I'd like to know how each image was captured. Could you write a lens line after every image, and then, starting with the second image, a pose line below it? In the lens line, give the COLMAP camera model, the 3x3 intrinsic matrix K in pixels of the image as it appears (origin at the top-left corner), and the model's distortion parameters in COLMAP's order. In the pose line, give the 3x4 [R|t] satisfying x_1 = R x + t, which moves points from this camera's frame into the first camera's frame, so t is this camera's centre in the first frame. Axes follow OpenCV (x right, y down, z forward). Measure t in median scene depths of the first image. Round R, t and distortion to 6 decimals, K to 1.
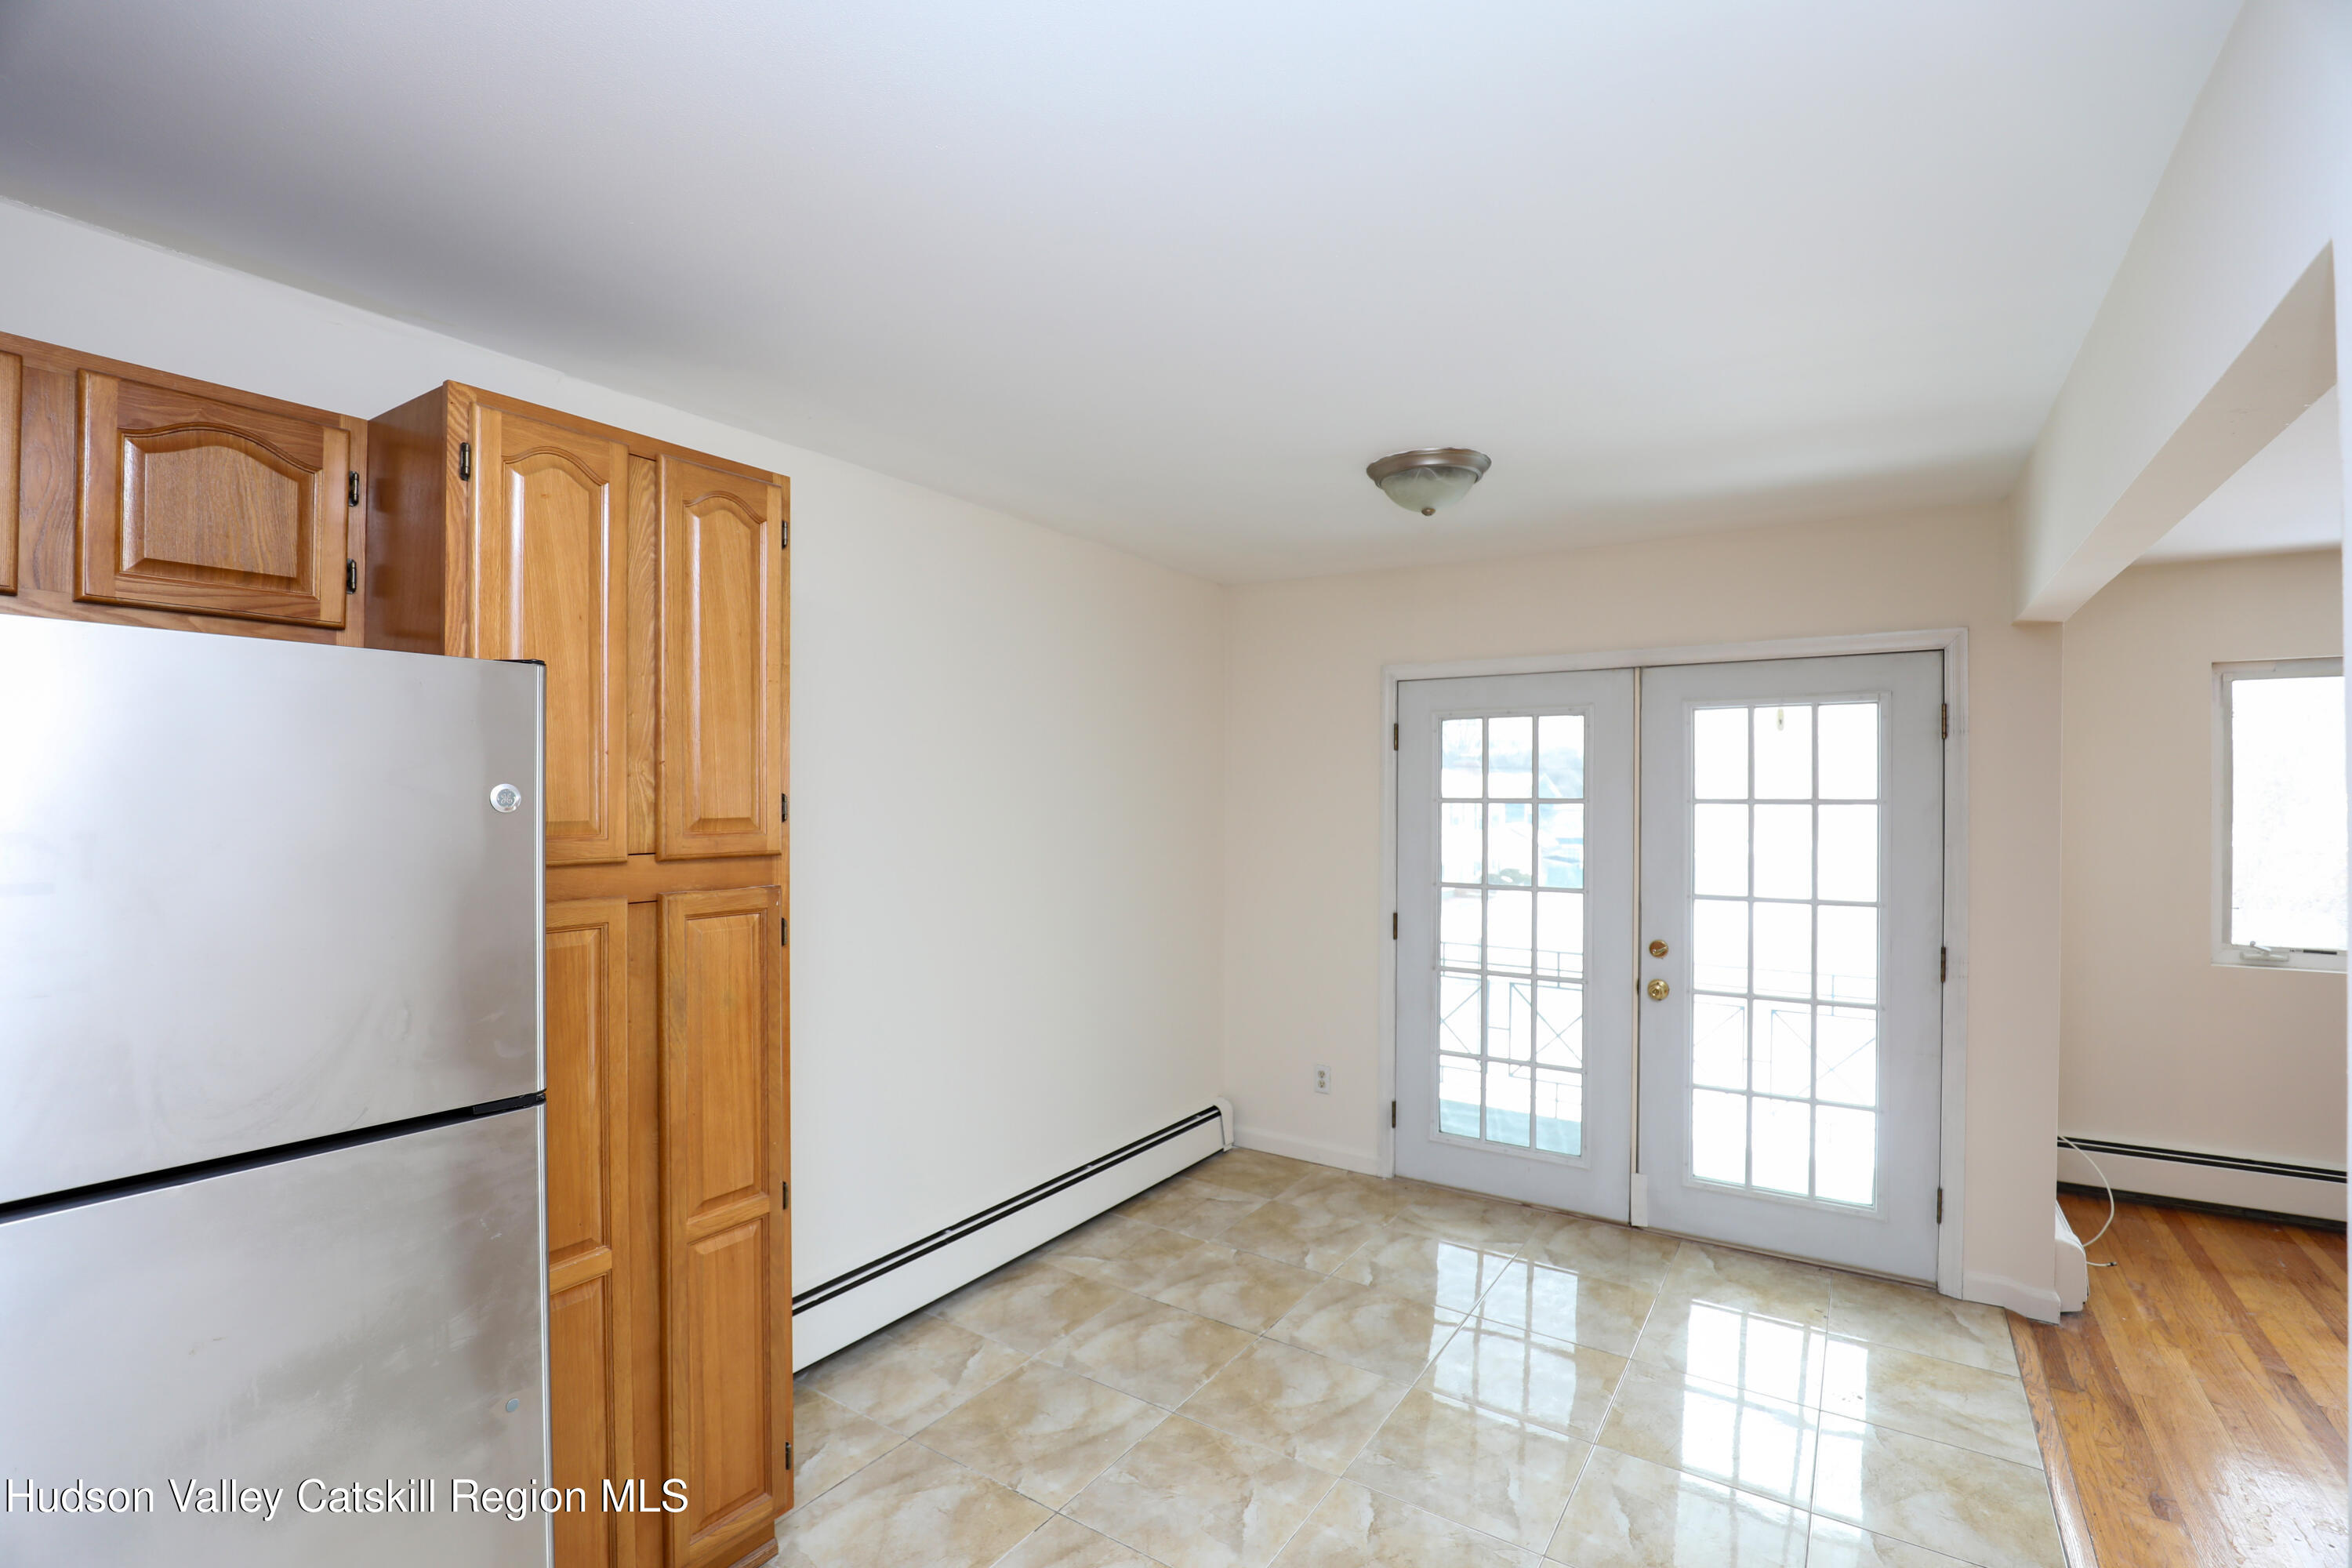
lens RADIAL K [[1068.9, 0, 1175.5], [0, 1068.9, 783.0], [0, 0, 1]] dist [-0.041845, 0.005932]
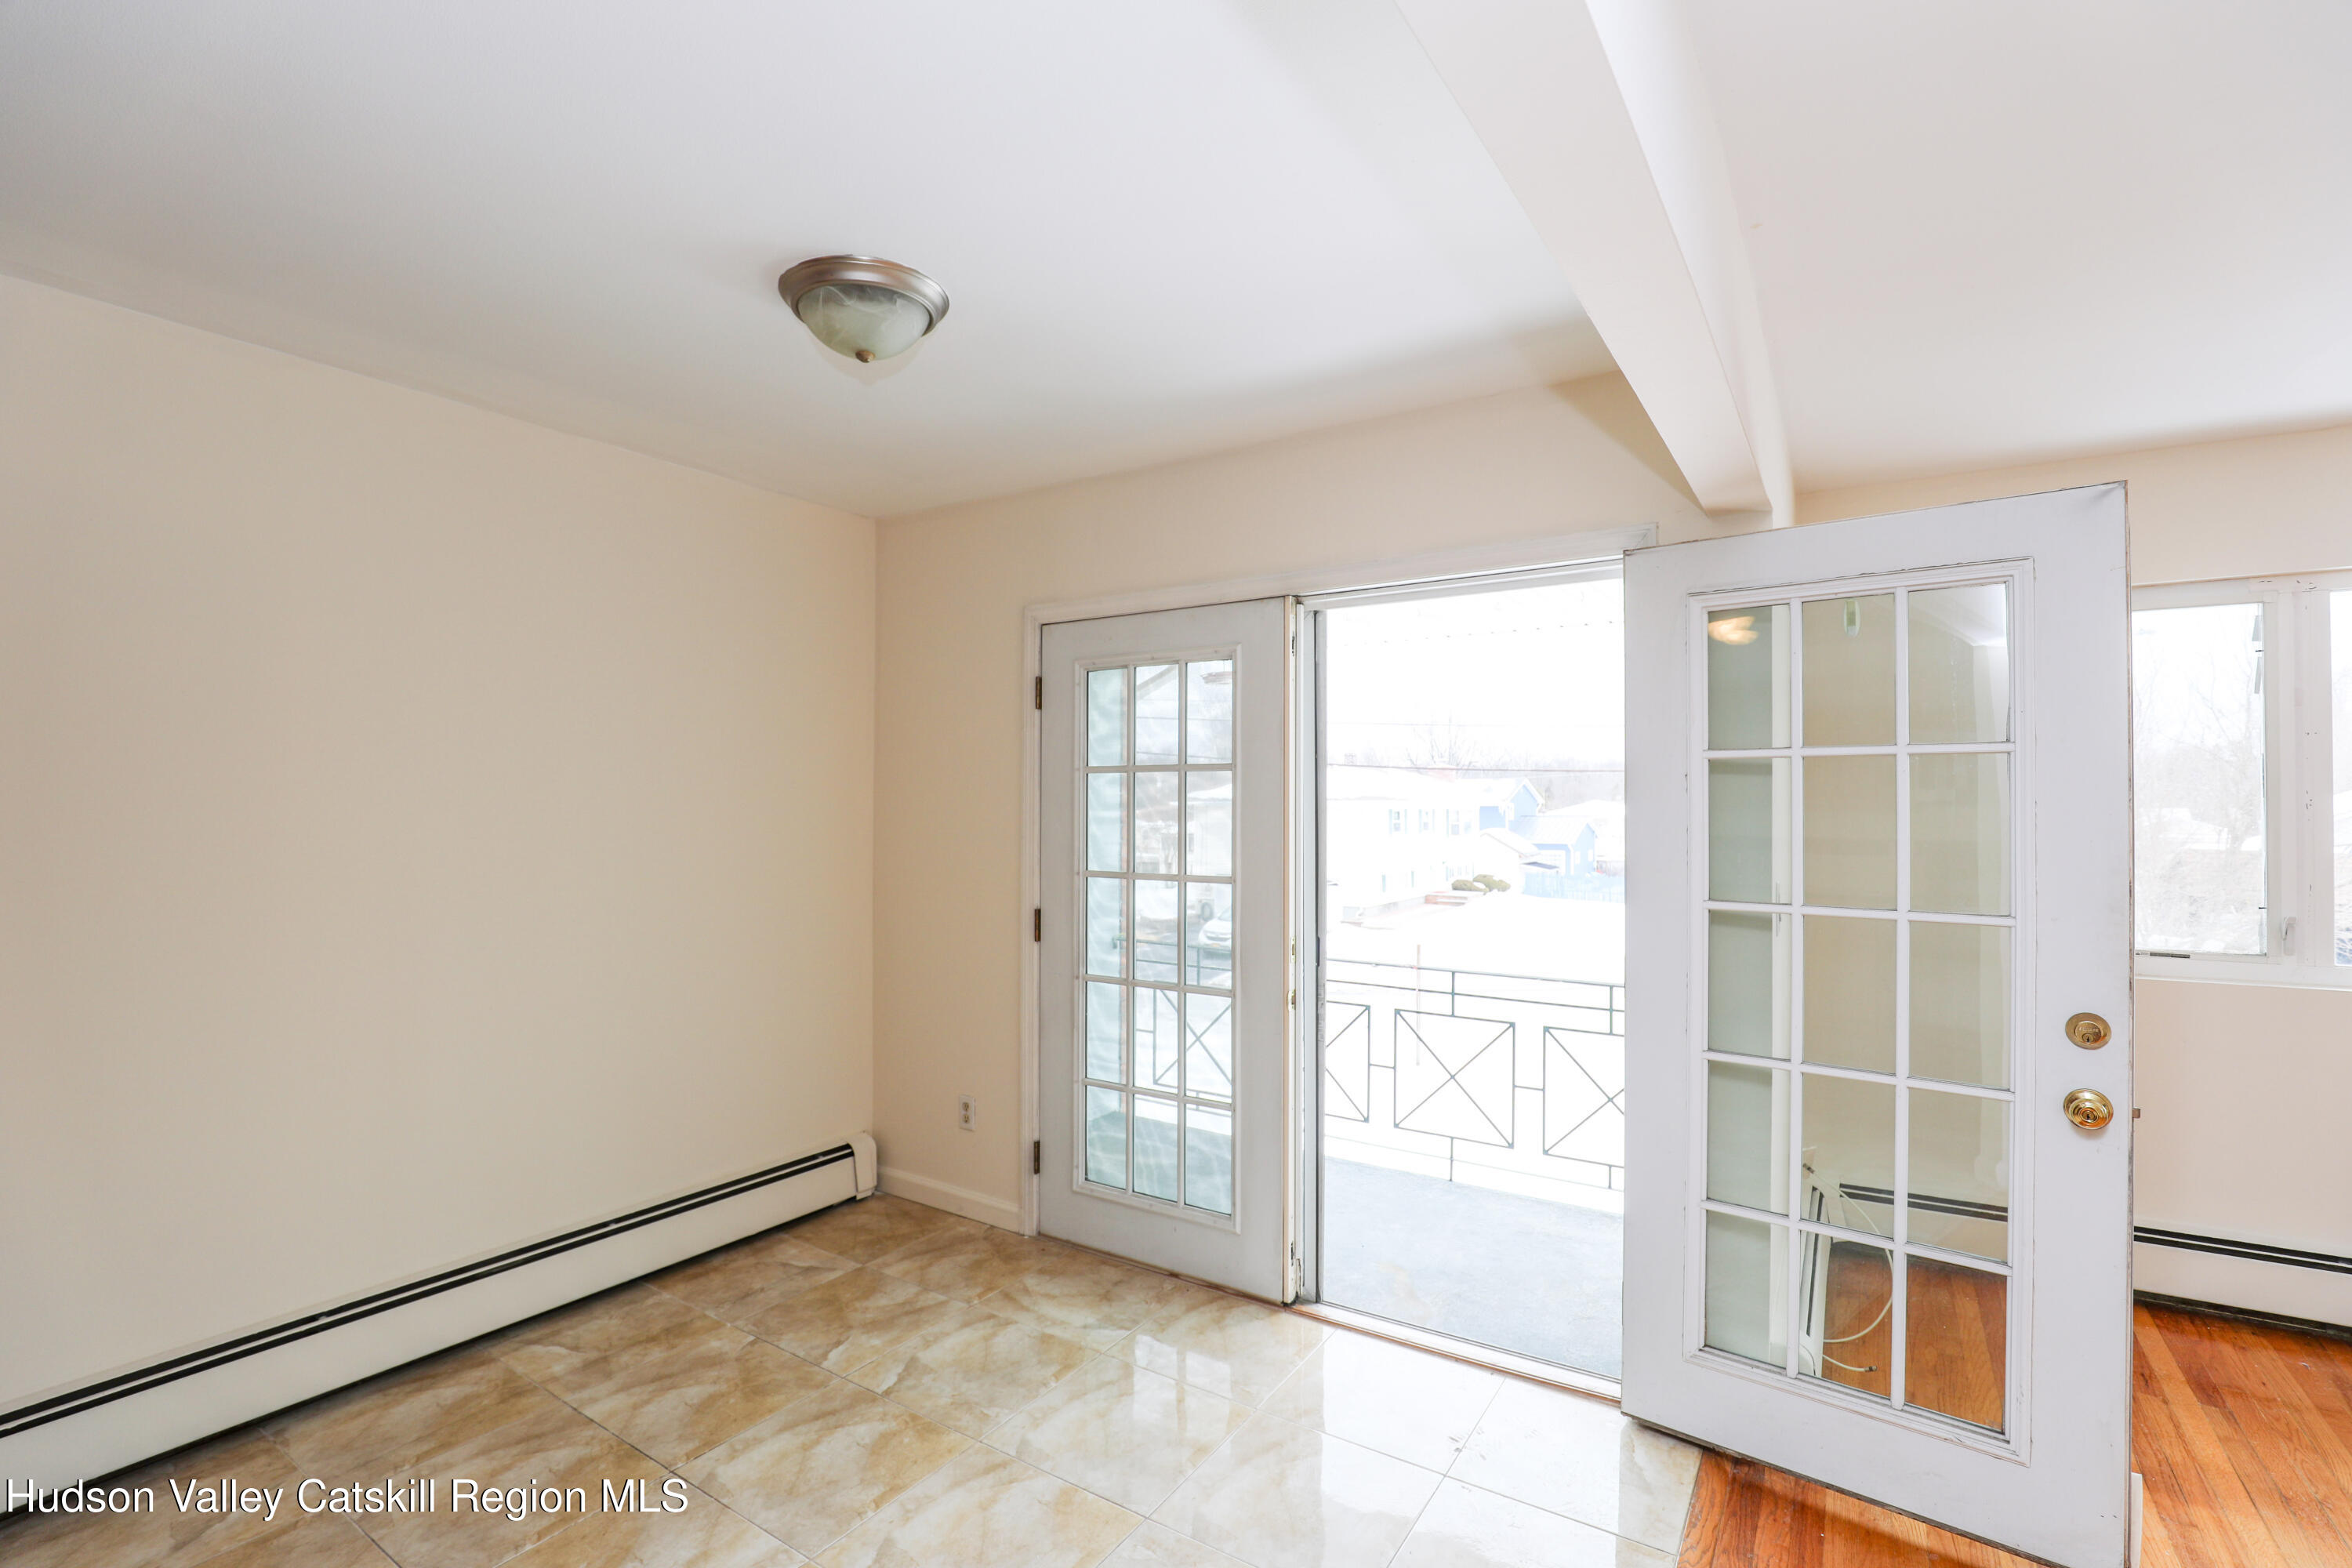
lens RADIAL K [[1068.9, 0, 1176.3], [0, 1068.9, 787.1], [0, 0, 1]] dist [-0.041845, 0.005932]
pose [[0.999949, -0.003181, 0.009580, 0.385020], [0.003210, 0.999991, -0.002949, 0.039610], [-0.009571, 0.002979, 0.999950, 0.234088]]
